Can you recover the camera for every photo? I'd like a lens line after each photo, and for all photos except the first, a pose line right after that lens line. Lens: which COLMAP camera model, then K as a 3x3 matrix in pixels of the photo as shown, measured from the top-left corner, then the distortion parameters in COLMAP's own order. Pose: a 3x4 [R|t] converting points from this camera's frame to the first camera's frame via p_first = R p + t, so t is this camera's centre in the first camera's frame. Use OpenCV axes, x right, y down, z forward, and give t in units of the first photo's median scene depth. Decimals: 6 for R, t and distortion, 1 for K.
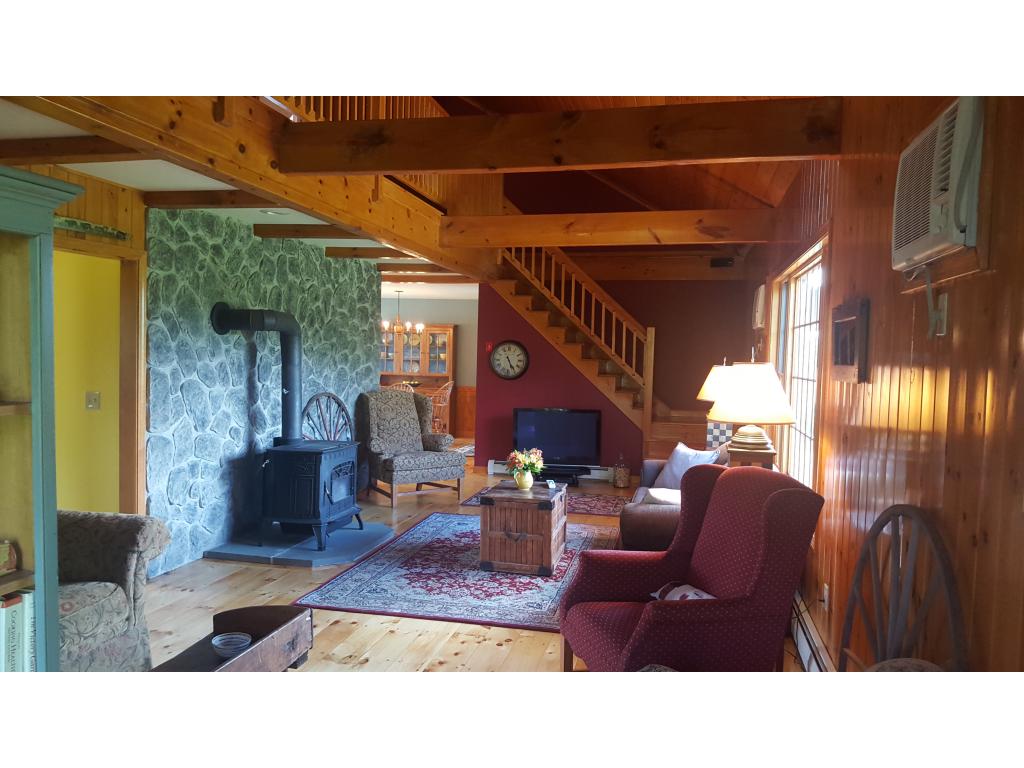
lens RADIAL K [[761.1, 0, 508.4], [0, 761.1, 386.8], [0, 0, 1]] dist [0.041372, -0.097420]
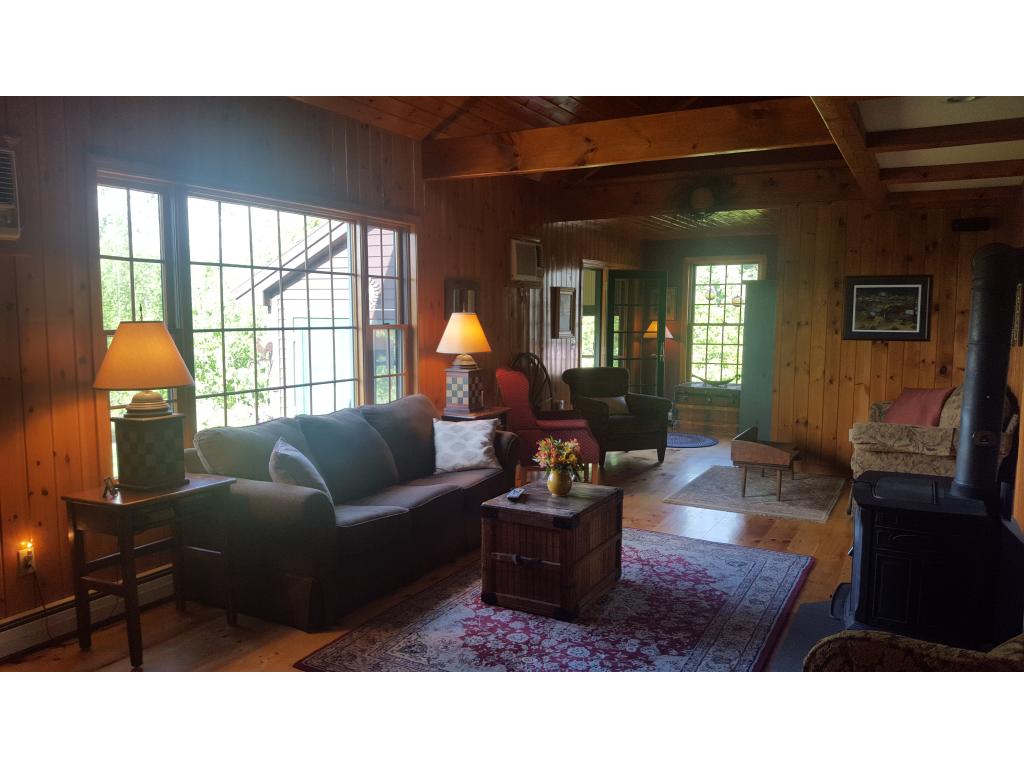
lens RADIAL K [[761.1, 0, 508.4], [0, 761.1, 386.8], [0, 0, 1]] dist [0.041372, -0.097420]
pose [[-0.963600, -0.043370, 0.263808, -0.127869], [-0.003746, 0.988848, 0.148881, -0.082083], [-0.267323, 0.142474, -0.953016, 1.790020]]
